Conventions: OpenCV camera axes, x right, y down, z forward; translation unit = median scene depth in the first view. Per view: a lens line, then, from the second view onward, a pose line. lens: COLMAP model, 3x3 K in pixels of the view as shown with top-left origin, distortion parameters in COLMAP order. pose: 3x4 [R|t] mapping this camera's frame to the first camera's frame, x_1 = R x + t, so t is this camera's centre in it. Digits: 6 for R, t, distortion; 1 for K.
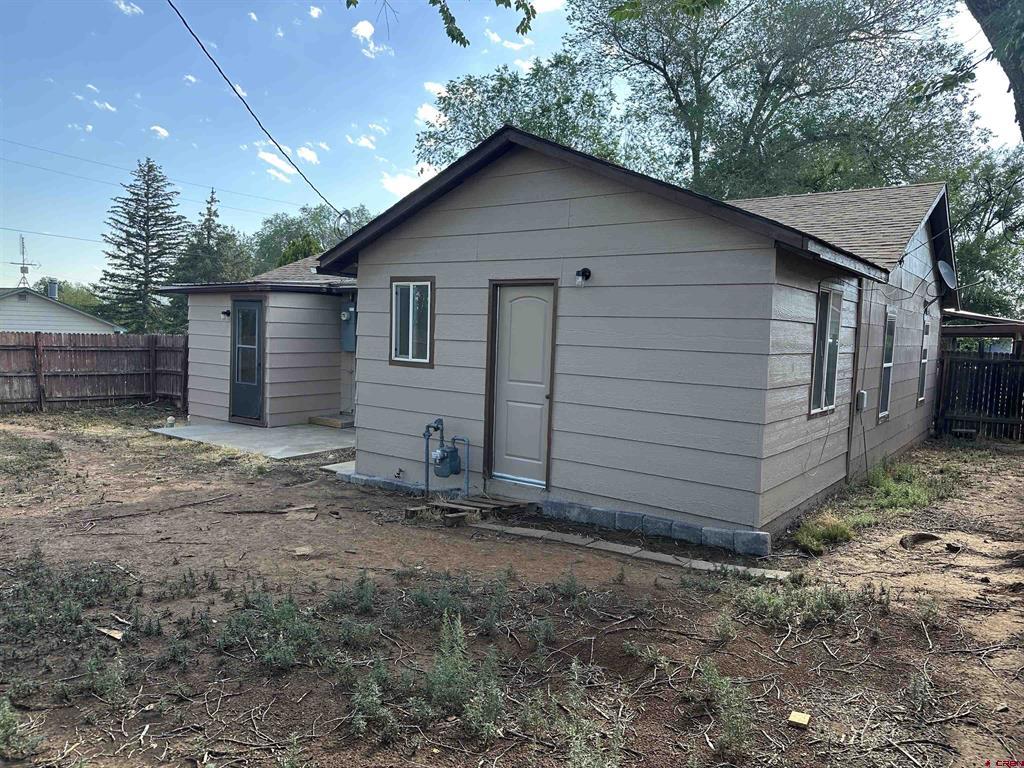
lens RADIAL K [[727.2, 0, 511.9], [0, 727.2, 385.9], [0, 0, 1]] dist [0.008220, 0.000487]
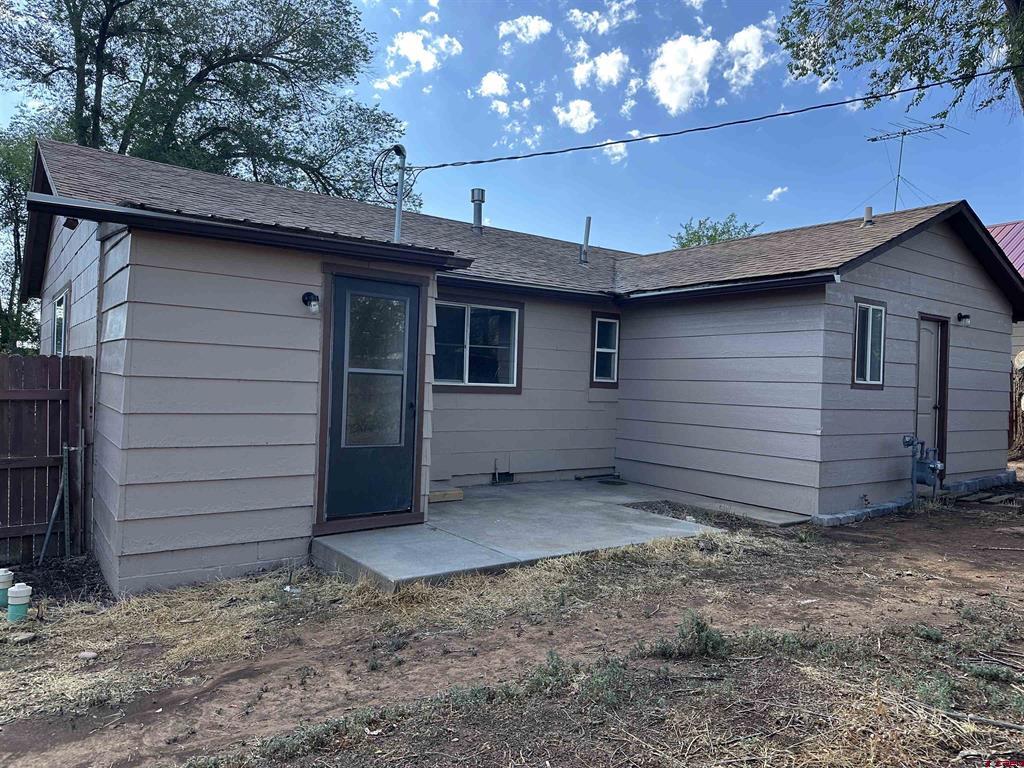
lens RADIAL K [[727.2, 0, 511.3], [0, 727.2, 384.4], [0, 0, 1]] dist [0.008220, 0.000487]
pose [[0.308415, -0.038978, 0.950453, -1.205018], [0.048794, 0.998493, 0.025115, -0.079474], [-0.950000, 0.038631, 0.309852, 1.126130]]
